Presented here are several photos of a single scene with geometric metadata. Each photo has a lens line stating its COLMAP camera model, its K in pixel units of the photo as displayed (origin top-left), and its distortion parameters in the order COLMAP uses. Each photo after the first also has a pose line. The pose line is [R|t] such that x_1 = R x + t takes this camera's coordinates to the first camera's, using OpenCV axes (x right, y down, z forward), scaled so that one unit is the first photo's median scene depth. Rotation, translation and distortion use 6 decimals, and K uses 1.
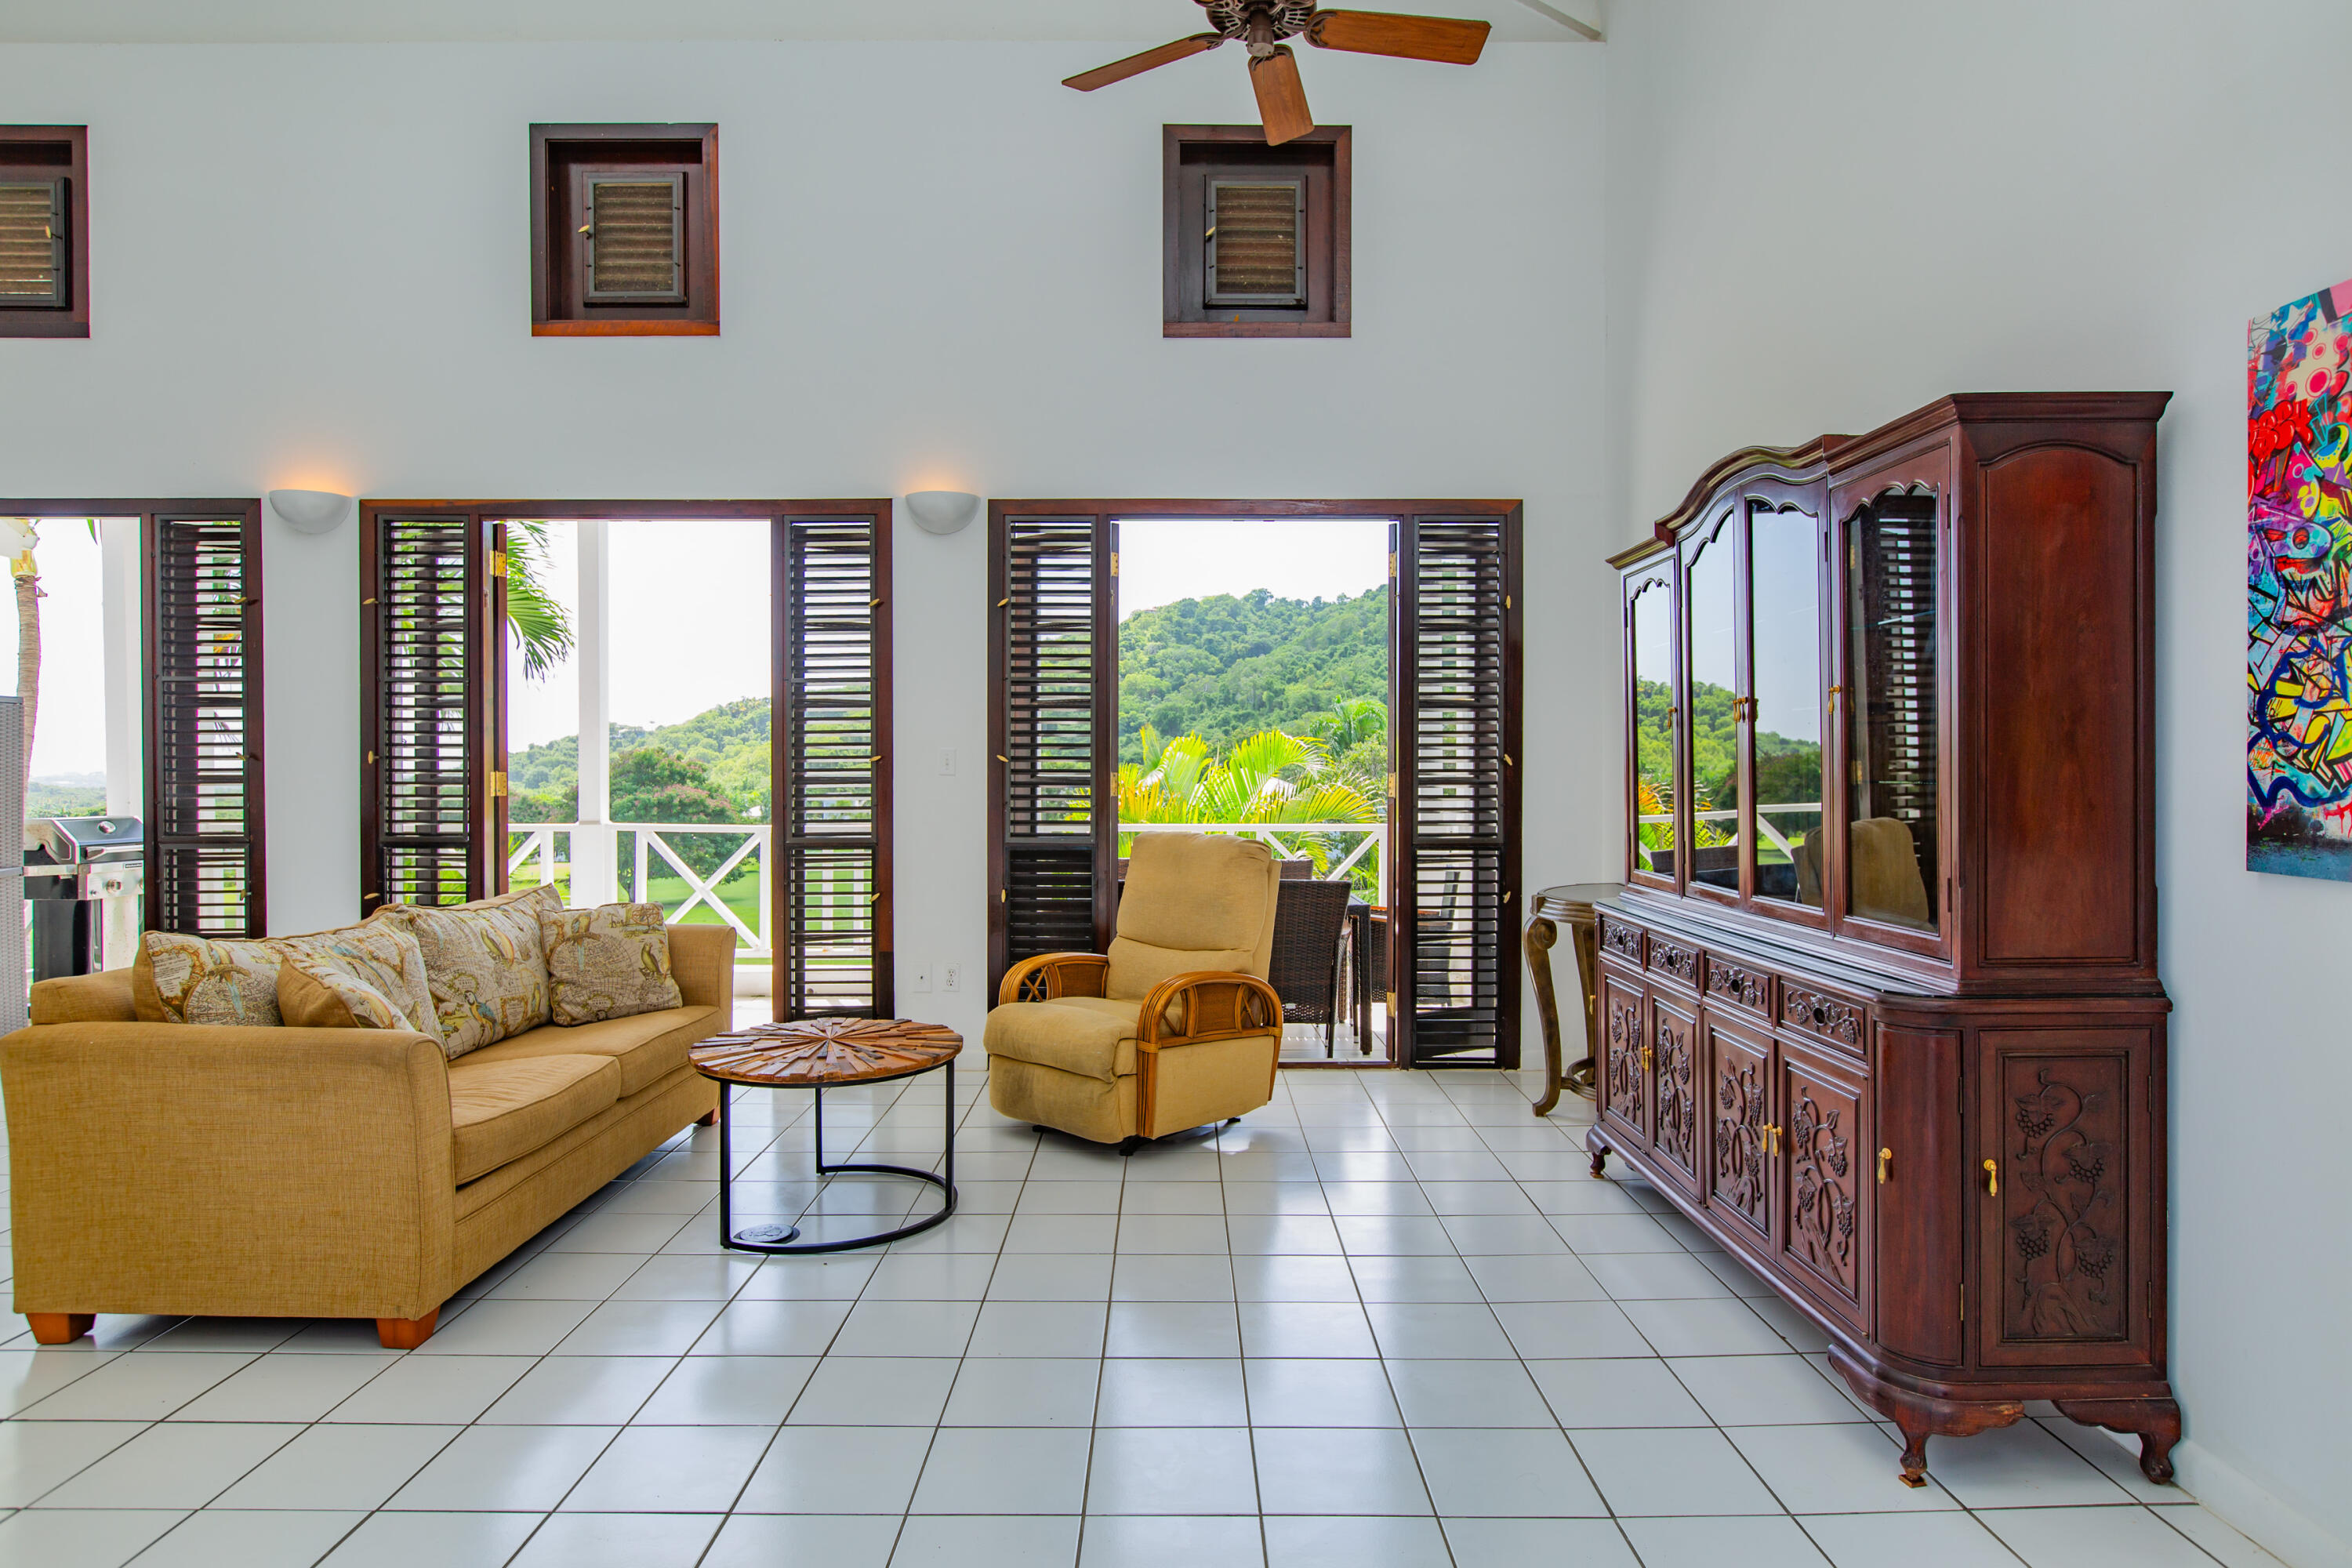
lens RADIAL K [[1306.6, 0, 1189.5], [0, 1306.6, 793.2], [0, 0, 1]] dist [-0.007576, -0.003364]
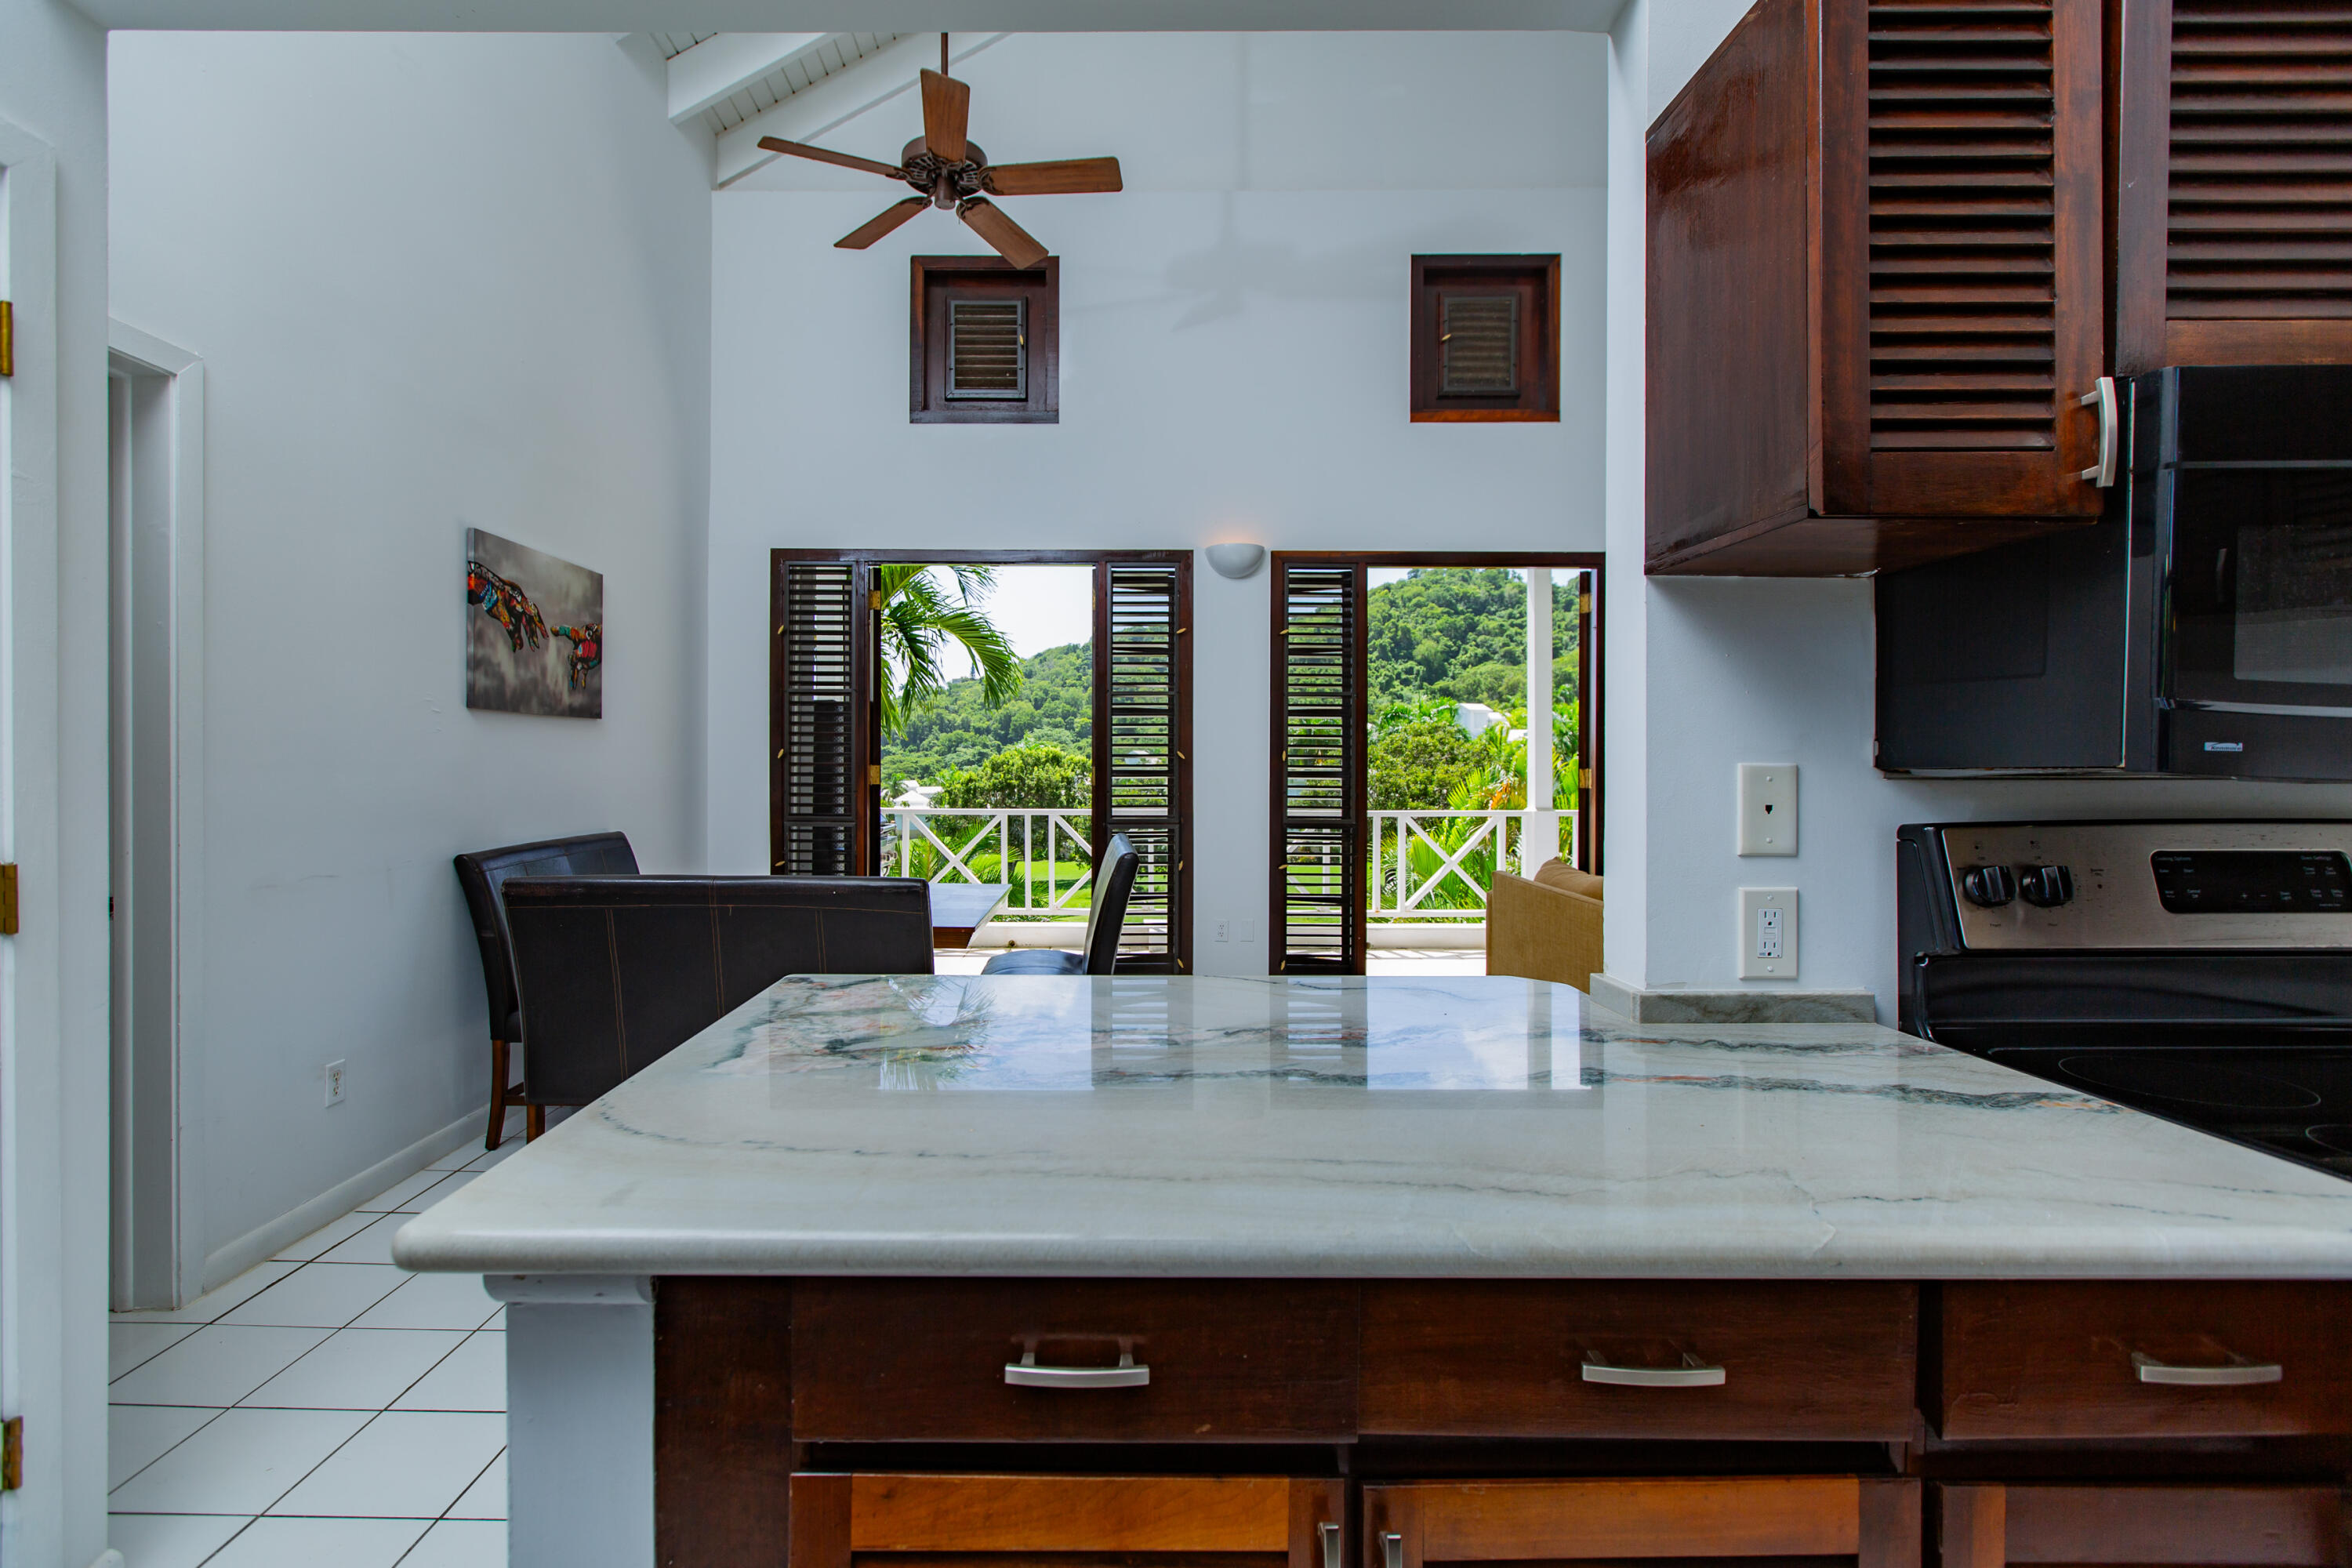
lens RADIAL K [[1050.1, 0, 1115.4], [0, 1050.1, 753.6], [0, 0, 1]] dist [-0.017305, -0.000174]
pose [[0.999449, 0.004802, -0.032852, -0.267430], [-0.005762, 0.999557, -0.029204, -0.000062], [0.032697, 0.029377, 0.999033, -0.002916]]
